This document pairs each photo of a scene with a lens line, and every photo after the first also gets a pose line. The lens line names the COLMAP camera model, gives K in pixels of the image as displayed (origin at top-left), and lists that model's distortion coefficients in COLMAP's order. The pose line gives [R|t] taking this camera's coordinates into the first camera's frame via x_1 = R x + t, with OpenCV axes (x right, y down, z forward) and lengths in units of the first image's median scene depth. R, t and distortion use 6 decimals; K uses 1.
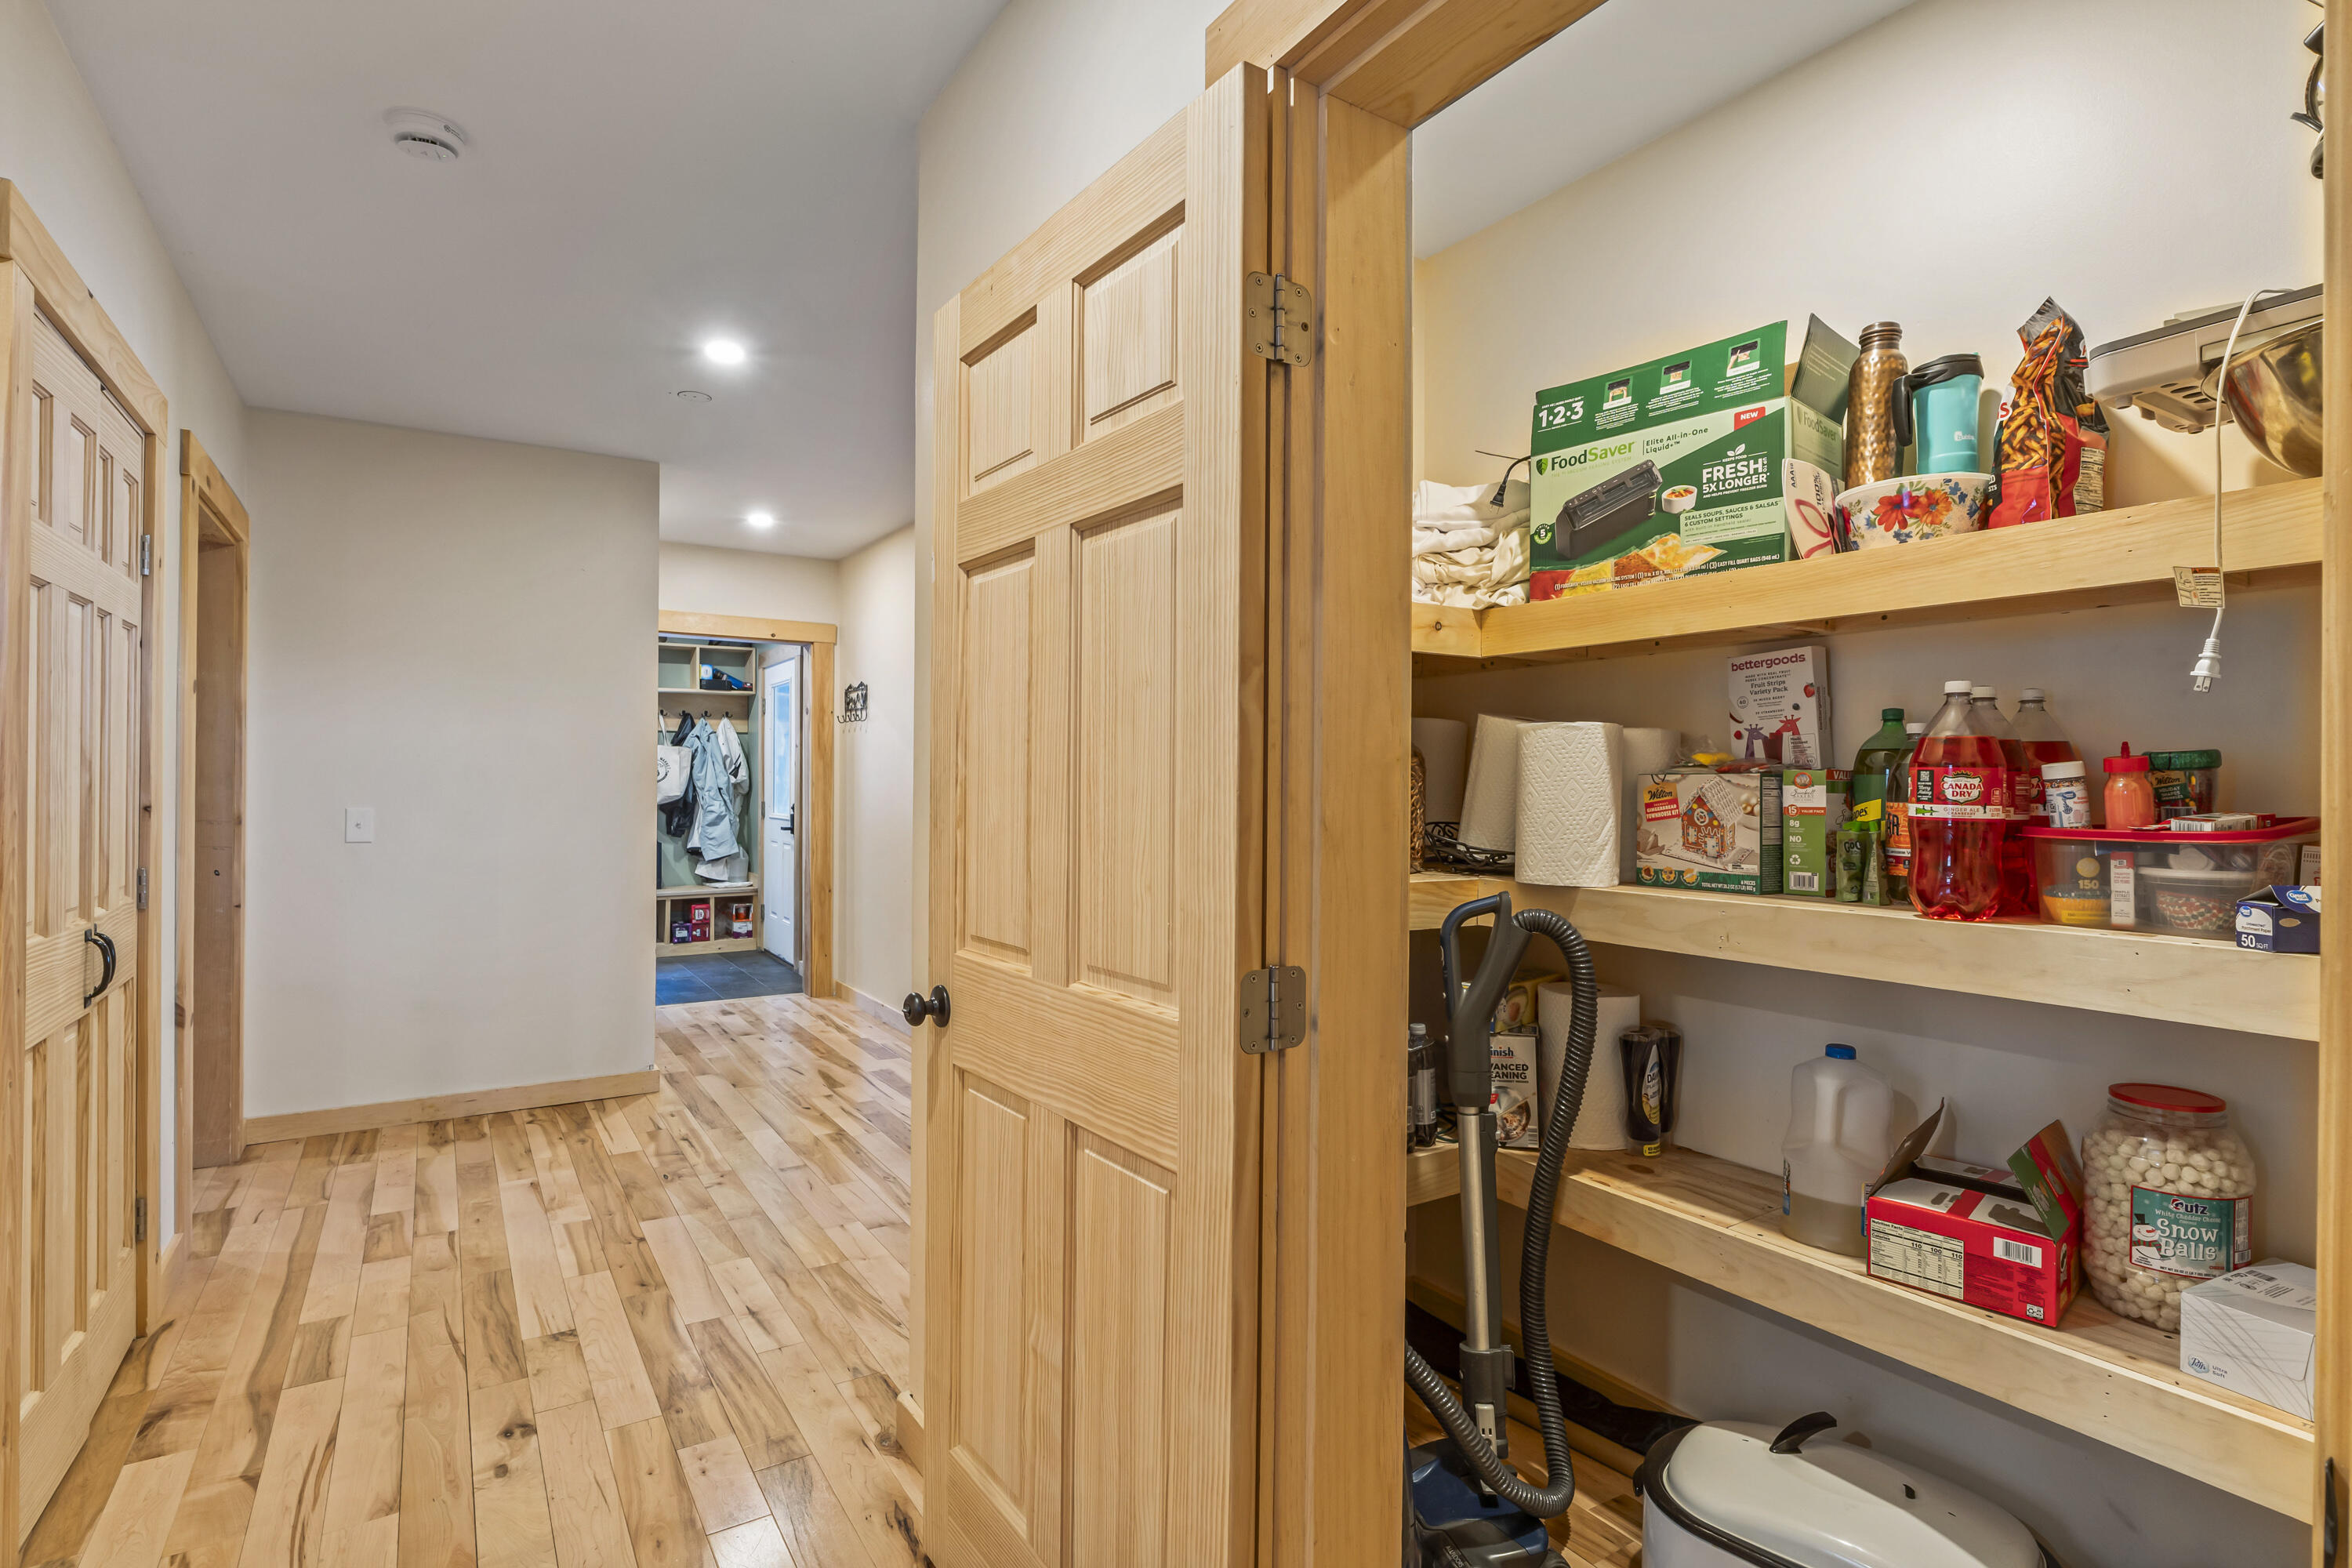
lens RADIAL K [[1211.1, 0, 1223.7], [0, 1211.1, 781.2], [0, 0, 1]] dist [0.000238, -0.002306]
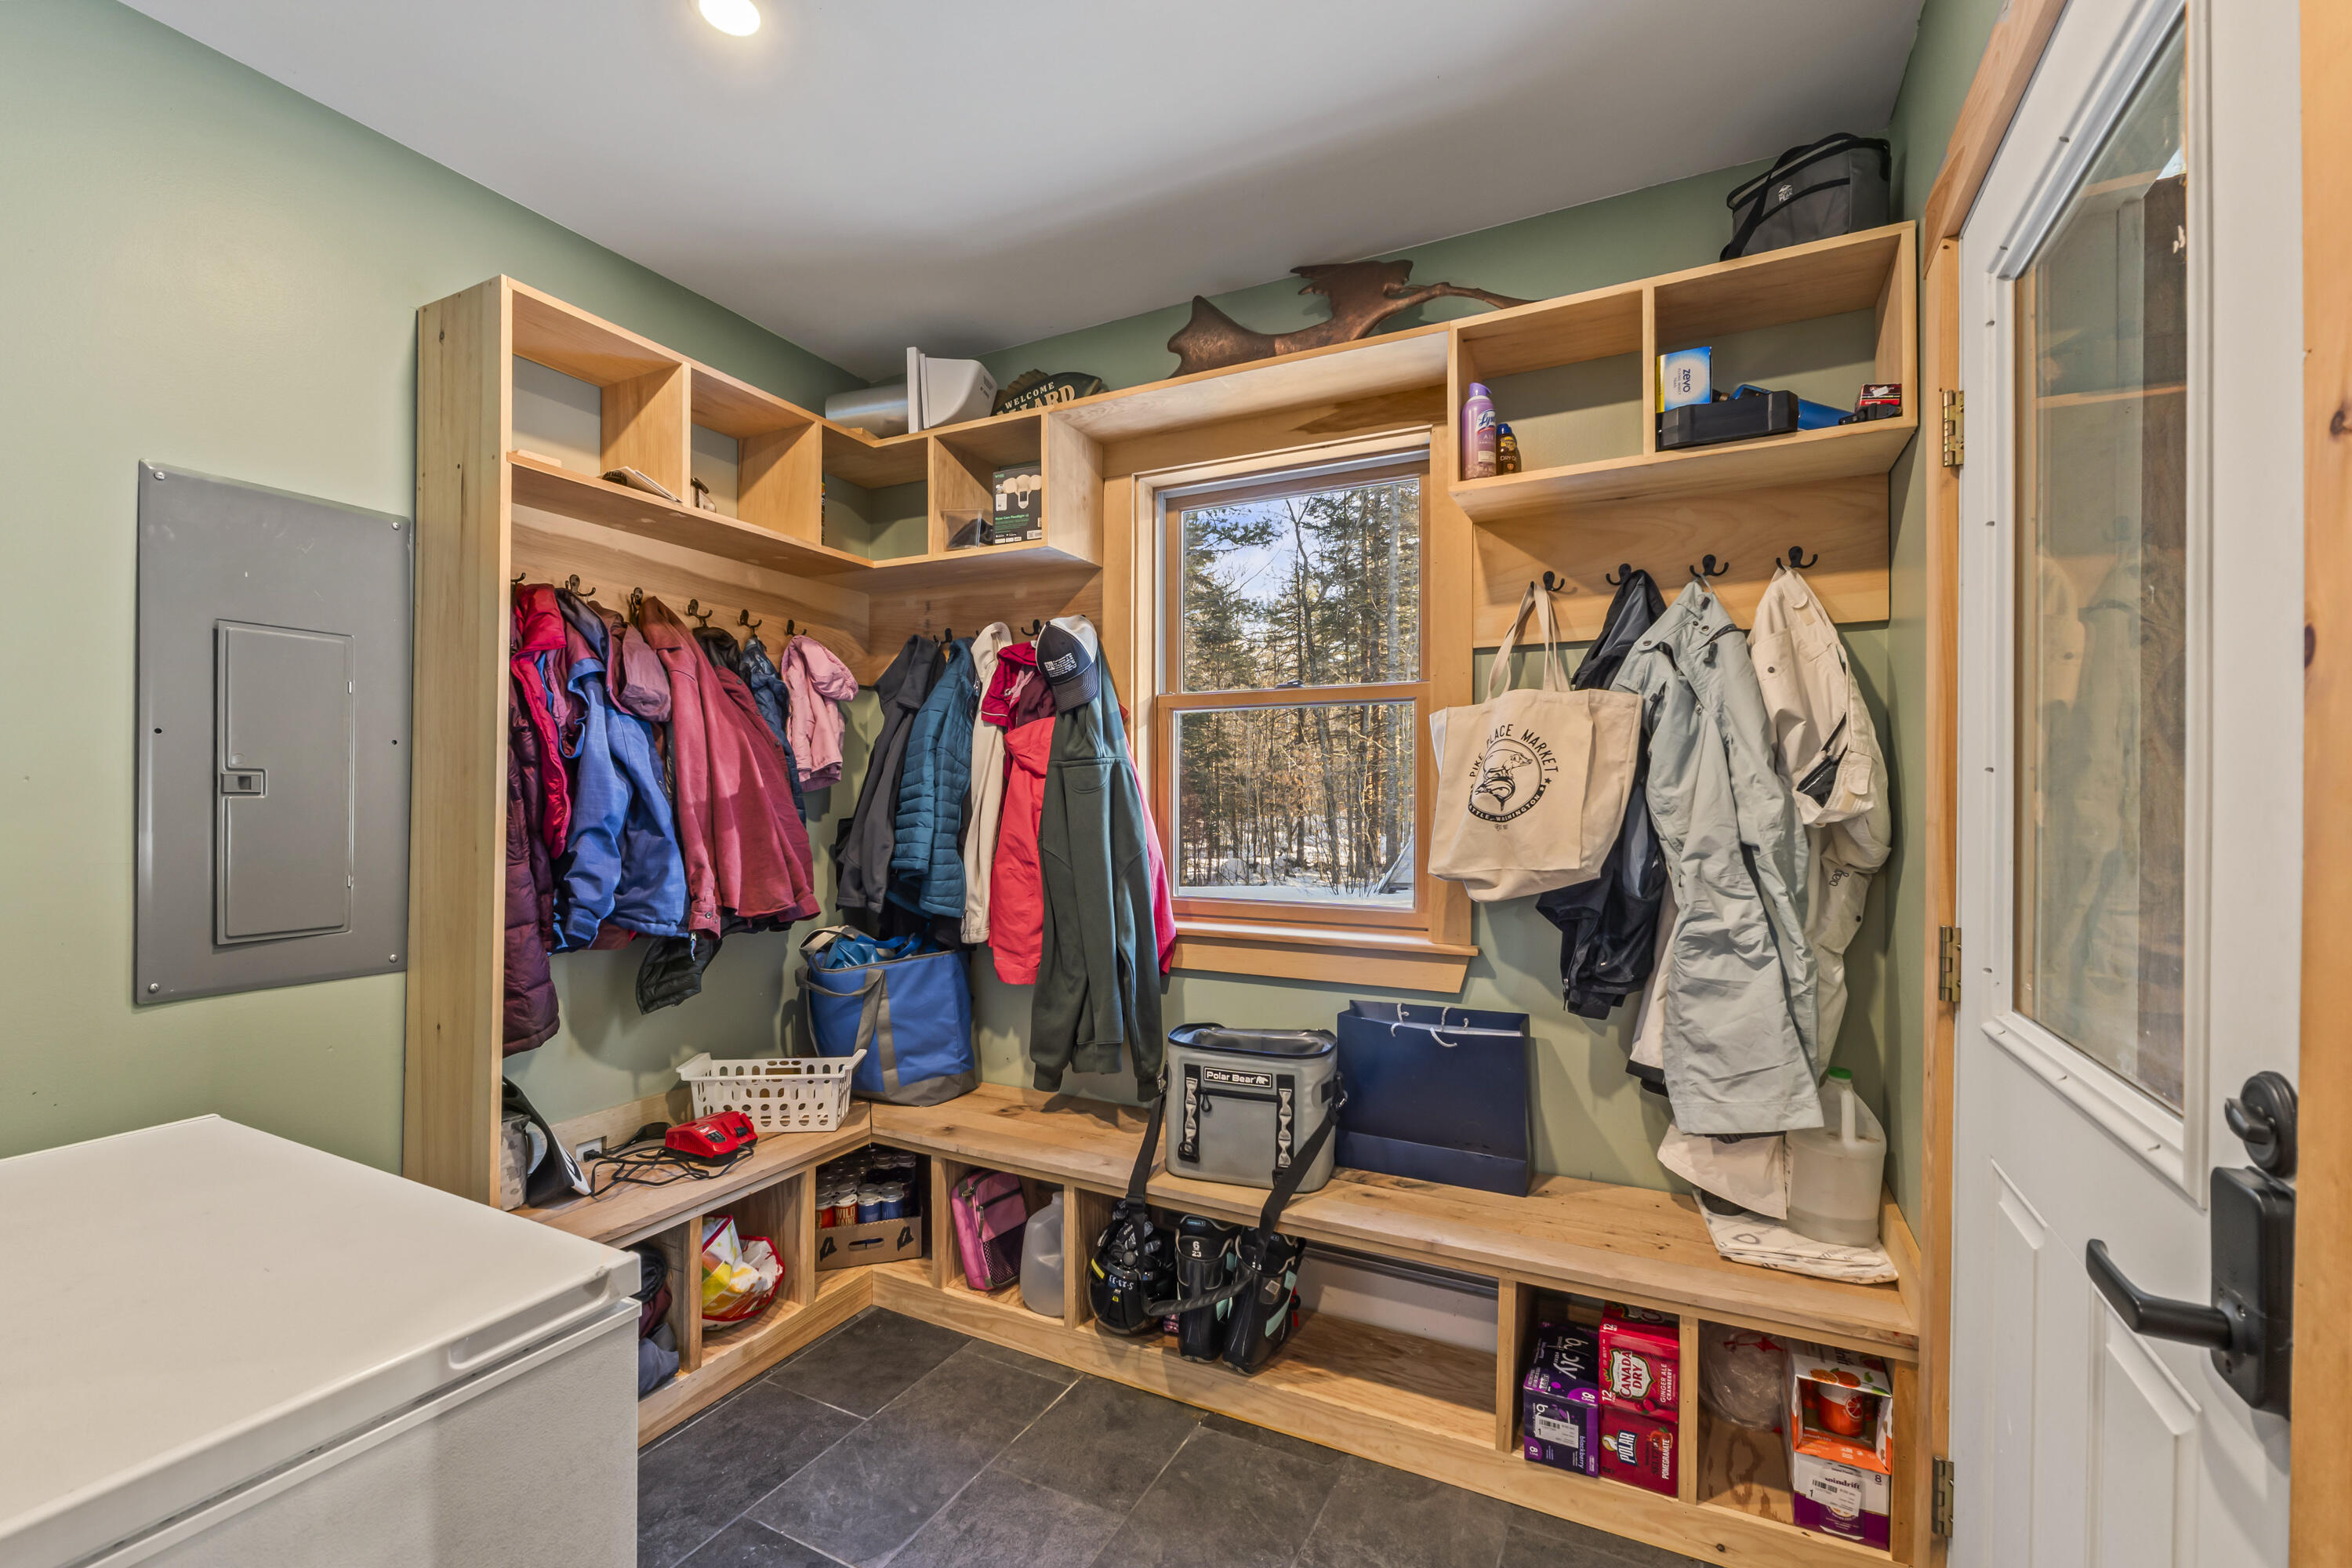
lens RADIAL K [[1004.7, 0, 1153.9], [0, 1004.7, 800.3], [0, 0, 1]] dist [-0.003076, -0.001951]
pose [[0.495103, 0.001558, -0.868833, -0.406827], [-0.006999, 0.999973, -0.002195, -0.002819], [0.868806, 0.007168, 0.495100, 1.082072]]
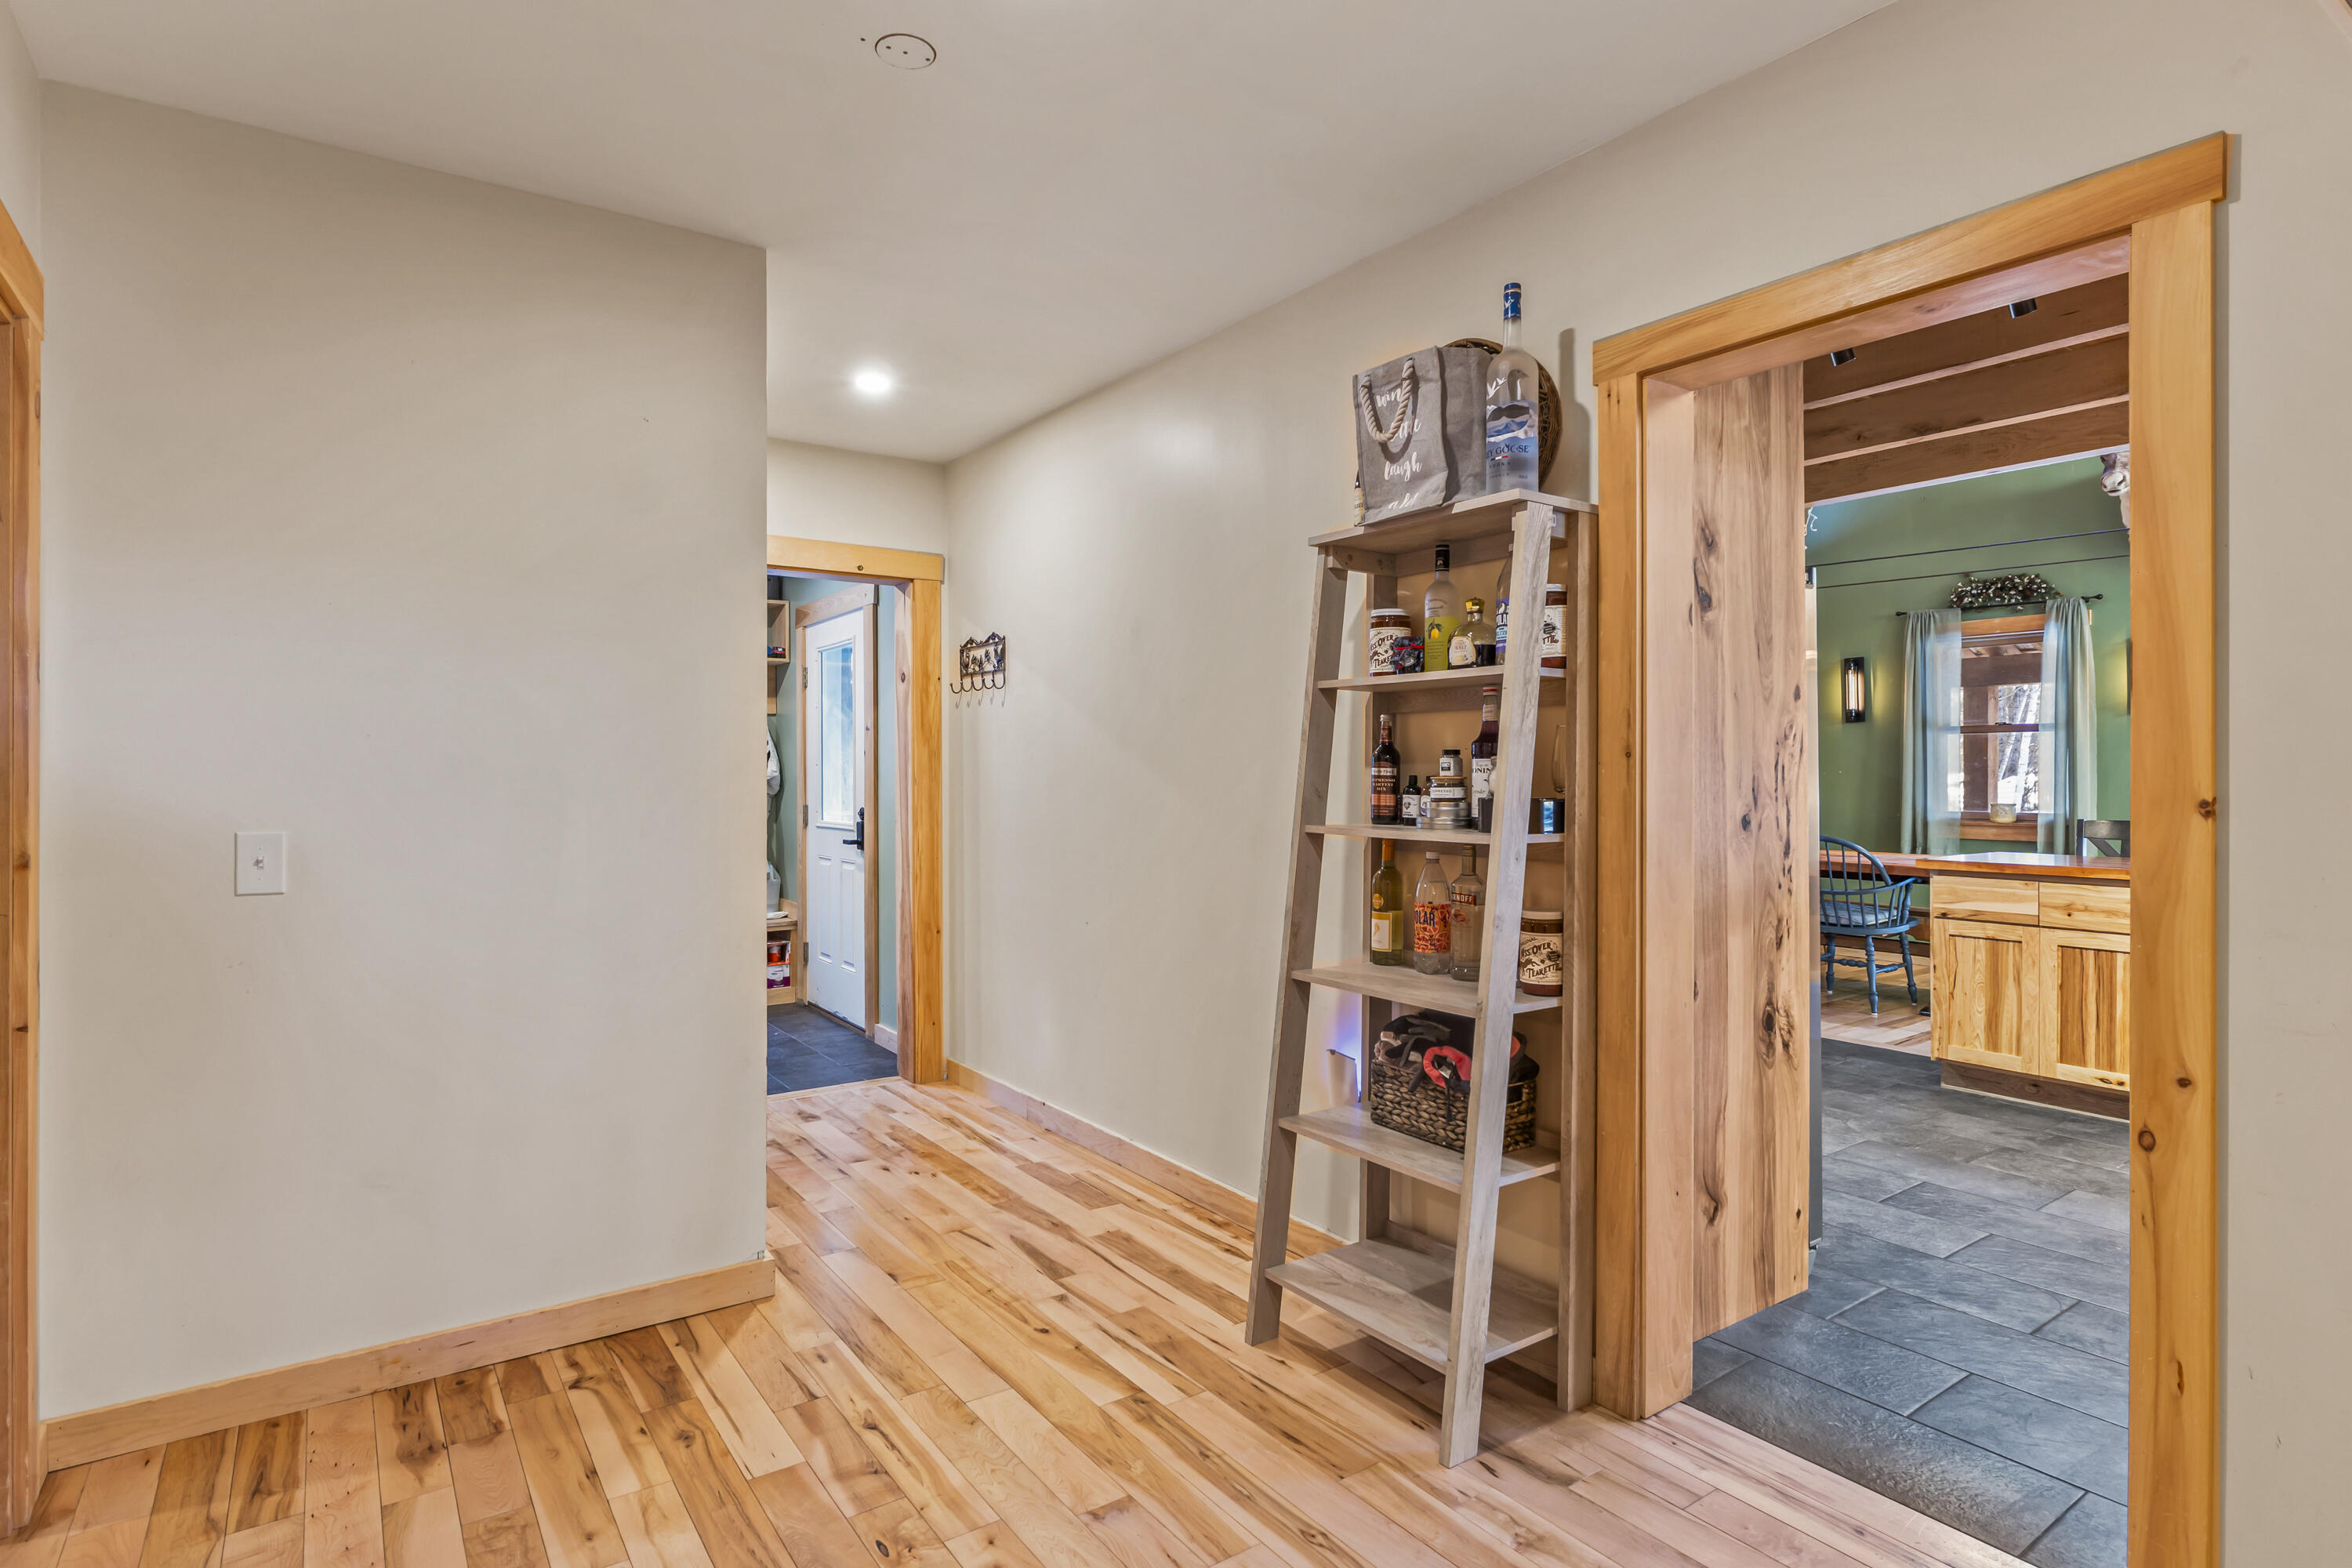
lens RADIAL K [[1211.1, 0, 1176.4], [0, 1211.1, 769.4], [0, 0, 1]] dist [0.000238, -0.002306]
pose [[0.999308, -0.009470, 0.035967, -0.237527], [0.009622, 0.999946, -0.004038, 0.000133], [-0.035926, 0.004381, 0.999345, 0.325506]]
